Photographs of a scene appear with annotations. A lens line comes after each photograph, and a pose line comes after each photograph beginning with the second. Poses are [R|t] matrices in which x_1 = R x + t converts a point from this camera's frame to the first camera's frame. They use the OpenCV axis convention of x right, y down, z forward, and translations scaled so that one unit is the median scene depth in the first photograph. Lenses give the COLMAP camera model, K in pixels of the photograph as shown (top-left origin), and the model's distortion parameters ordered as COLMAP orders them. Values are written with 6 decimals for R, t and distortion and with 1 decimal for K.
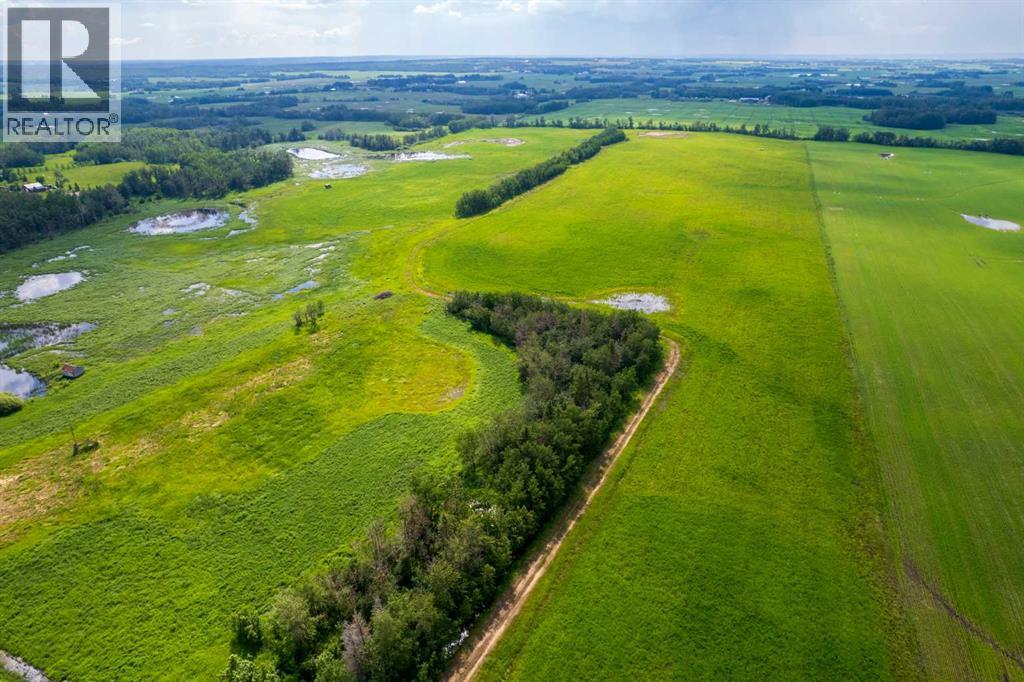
lens RADIAL K [[657.0, 0, 511.8], [0, 657.0, 336.5], [0, 0, 1]] dist [-0.062242, 0.048248]
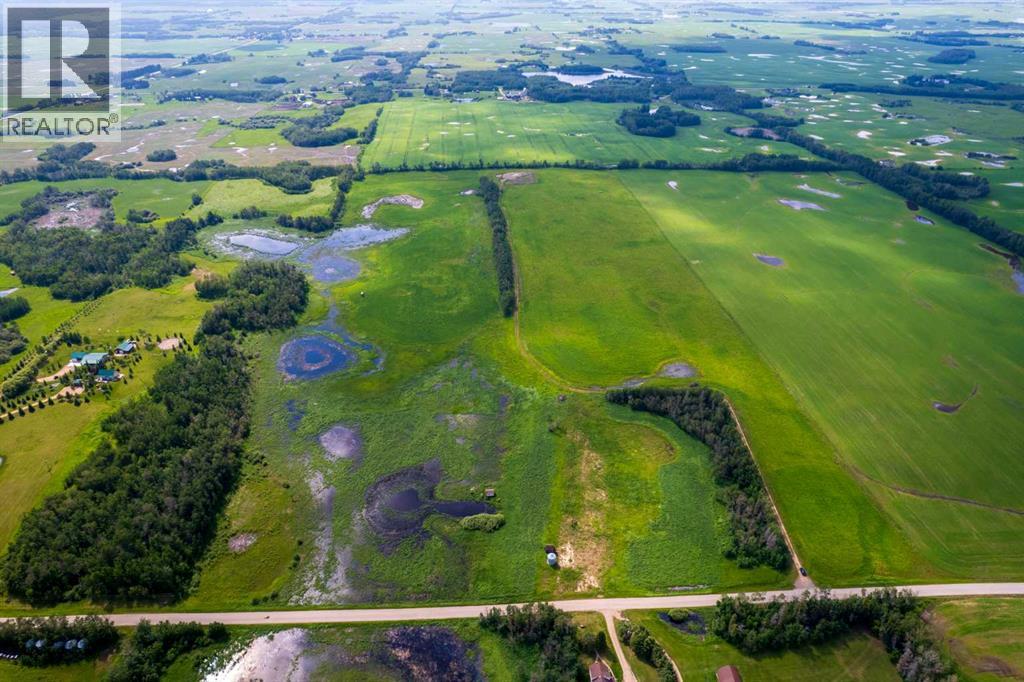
lens RADIAL K [[657.0, 0, 510.1], [0, 657.0, 340.6], [0, 0, 1]] dist [-0.062242, 0.048248]
pose [[0.897646, -0.215643, 0.384357, -1.279209], [0.173174, 0.974552, 0.142333, -0.650817], [-0.405269, -0.061204, 0.912147, -0.761718]]
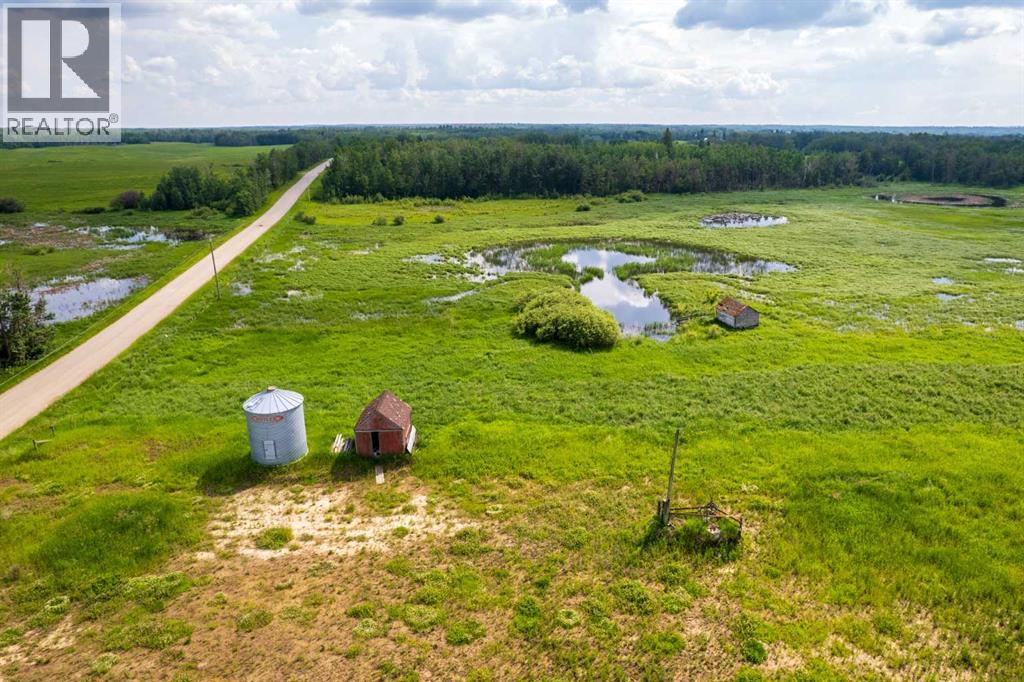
lens RADIAL K [[657.0, 0, 515.9], [0, 657.0, 343.1], [0, 0, 1]] dist [-0.062242, 0.048248]
pose [[0.564553, 0.271950, -0.779309, -0.419223], [-0.333649, 0.938776, 0.085894, 0.084087], [0.754956, 0.211524, 0.620725, 0.622164]]
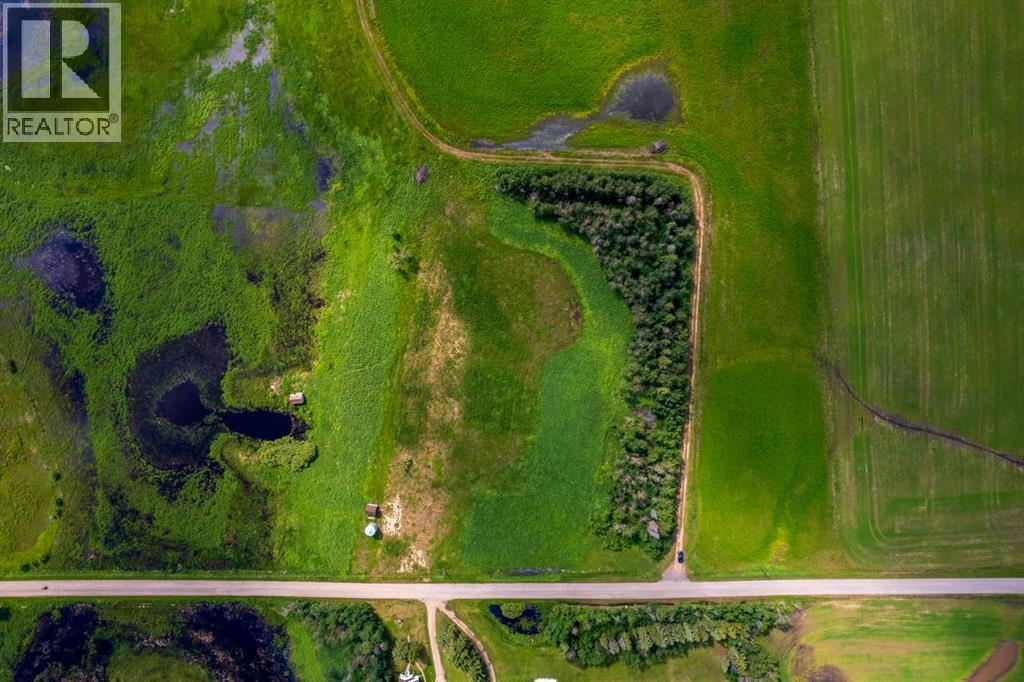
lens RADIAL K [[657.0, 0, 520.9], [0, 657.0, 346.2], [0, 0, 1]] dist [-0.062242, 0.048248]
pose [[0.912689, -0.408439, 0.013277, -0.228761], [0.150850, 0.366924, 0.917938, -1.173138], [-0.379794, -0.835789, 0.396501, 0.374984]]
